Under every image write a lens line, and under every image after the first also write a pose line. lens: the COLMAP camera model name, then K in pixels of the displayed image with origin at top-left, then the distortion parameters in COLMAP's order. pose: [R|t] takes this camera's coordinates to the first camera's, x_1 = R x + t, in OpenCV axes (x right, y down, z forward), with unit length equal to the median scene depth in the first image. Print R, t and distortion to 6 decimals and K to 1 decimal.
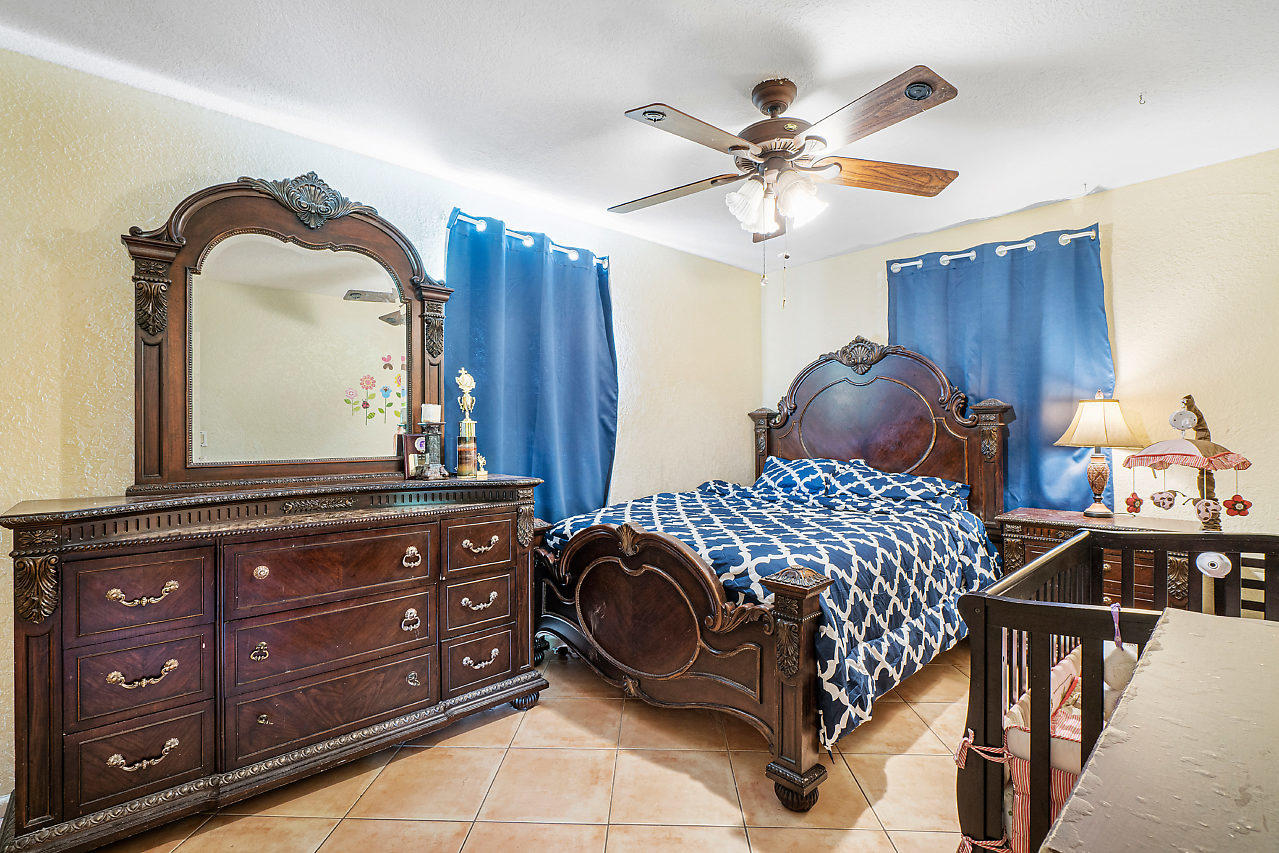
lens RADIAL K [[570.8, 0, 636.0], [0, 570.8, 436.9], [0, 0, 1]] dist [0.001701, 0.000169]
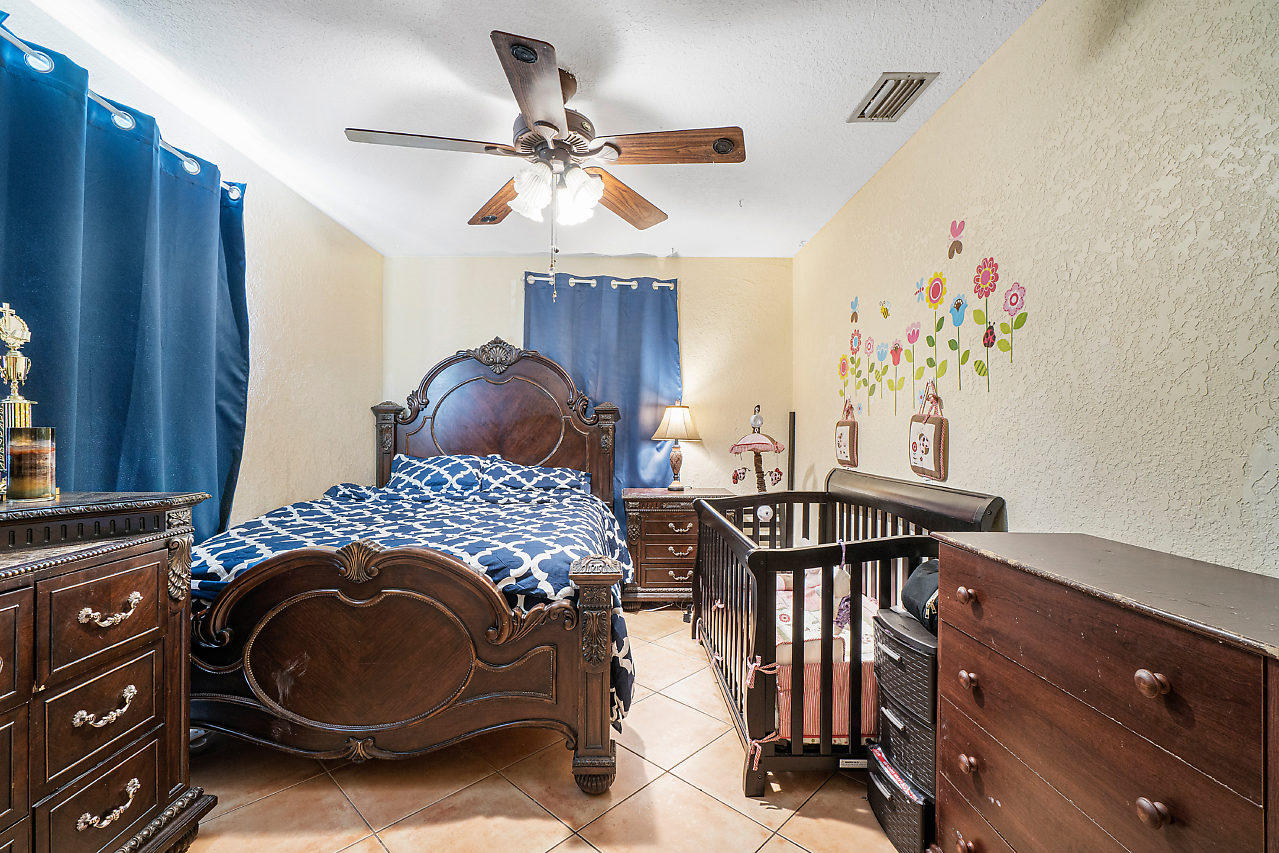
lens RADIAL K [[557.4, 0, 608.1], [0, 557.4, 434.6], [0, 0, 1]] dist [-0.002463, -0.000424]
pose [[0.677653, 0.001465, 0.735380, -0.281388], [0.000758, 0.999996, -0.002690, 0.007213], [-0.735381, 0.002380, 0.677649, 0.193769]]
